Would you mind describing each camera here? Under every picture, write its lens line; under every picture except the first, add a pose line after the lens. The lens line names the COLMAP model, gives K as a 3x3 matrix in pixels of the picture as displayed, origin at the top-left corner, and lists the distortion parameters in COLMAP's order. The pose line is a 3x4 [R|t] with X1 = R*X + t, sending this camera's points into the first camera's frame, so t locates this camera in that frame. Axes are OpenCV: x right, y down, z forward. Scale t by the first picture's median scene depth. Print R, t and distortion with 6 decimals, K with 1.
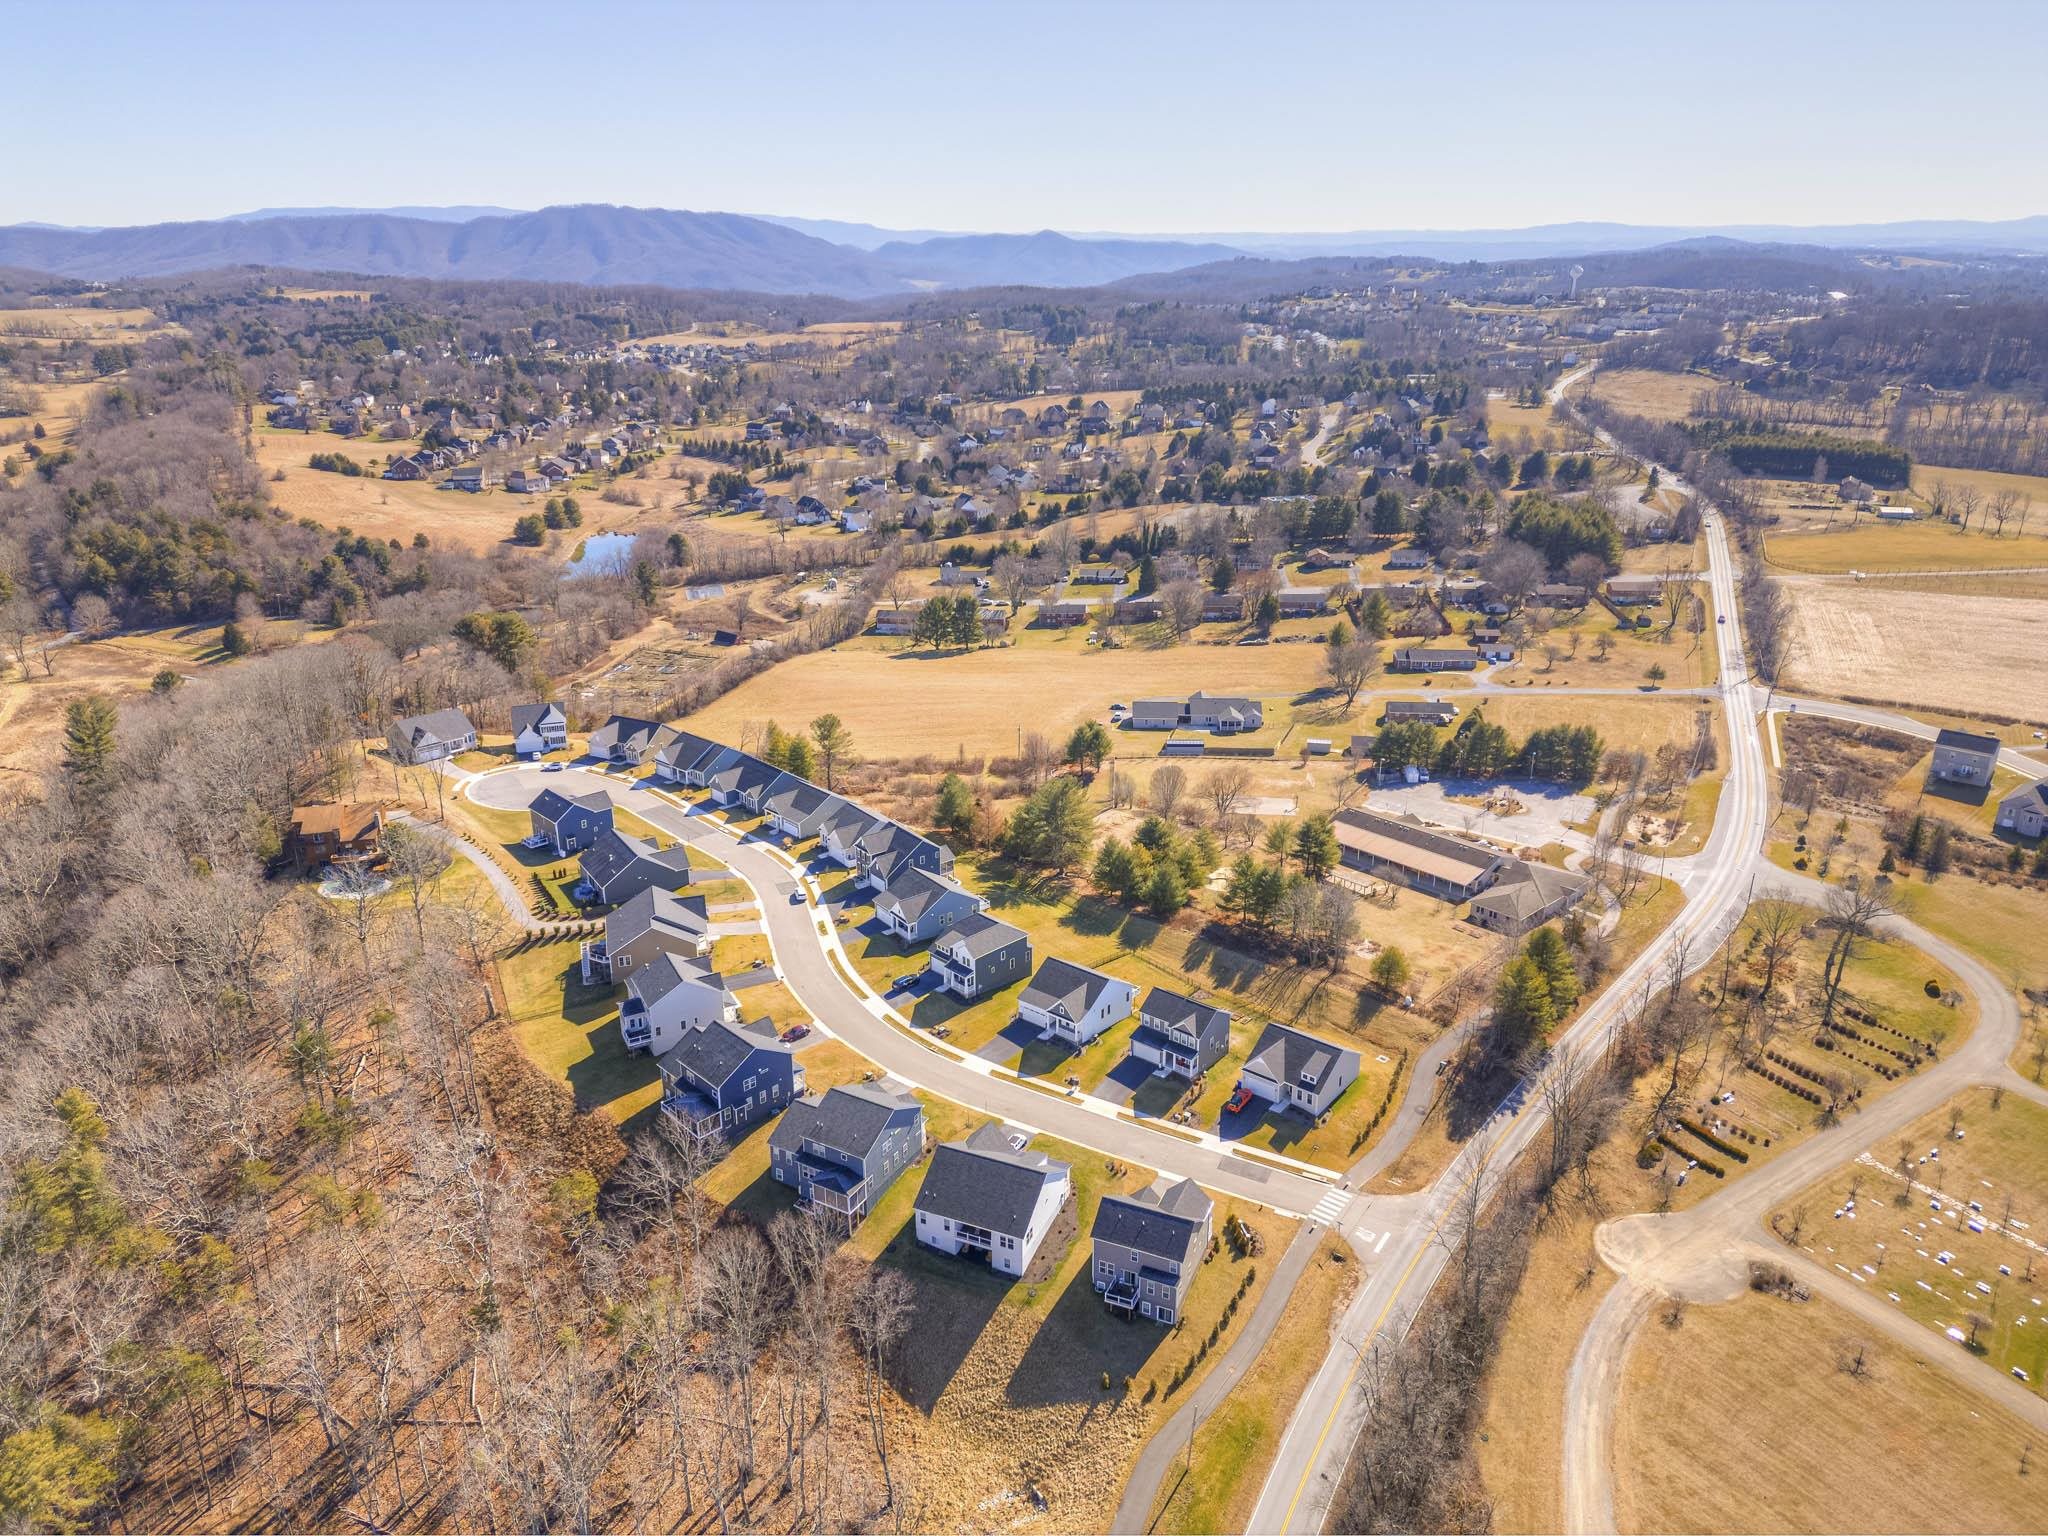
lens RADIAL K [[1427.7, 0, 1027.2], [0, 1427.7, 773.1], [0, 0, 1]] dist [0.077452, -0.069333]
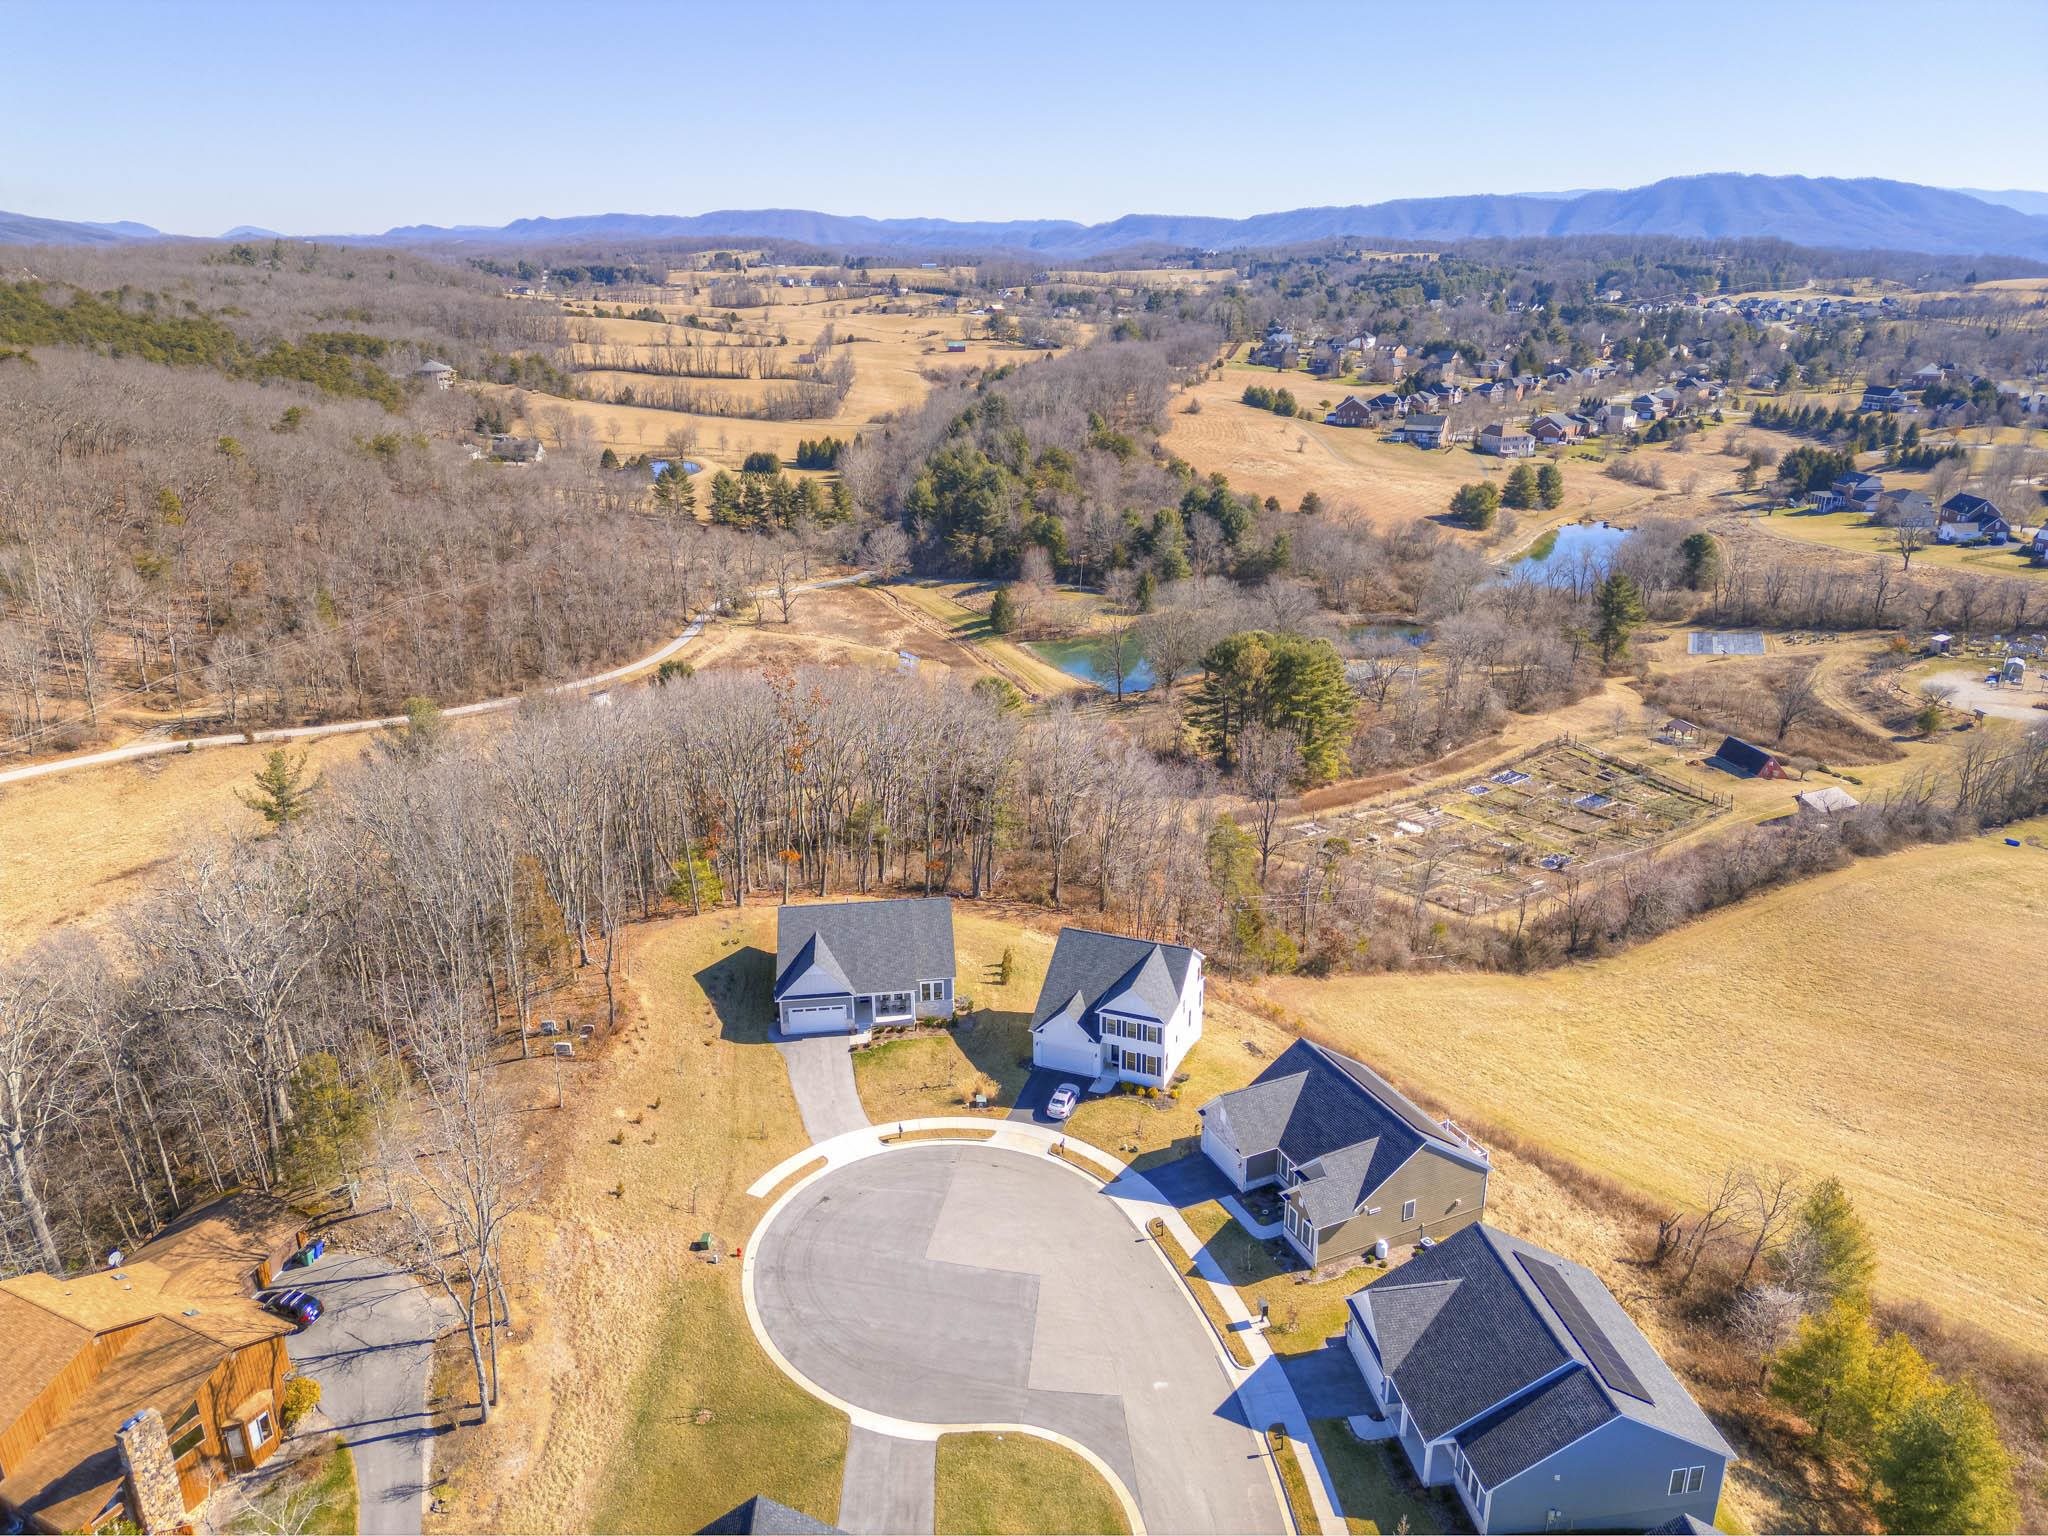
lens RADIAL K [[1427.7, 0, 1027.2], [0, 1427.7, 773.1], [0, 0, 1]] dist [0.077452, -0.069333]
pose [[0.772166, 0.219186, -0.596420, -0.069068], [-0.215226, 0.973358, 0.079065, -0.049339], [0.597861, 0.067314, 0.798769, 0.309640]]
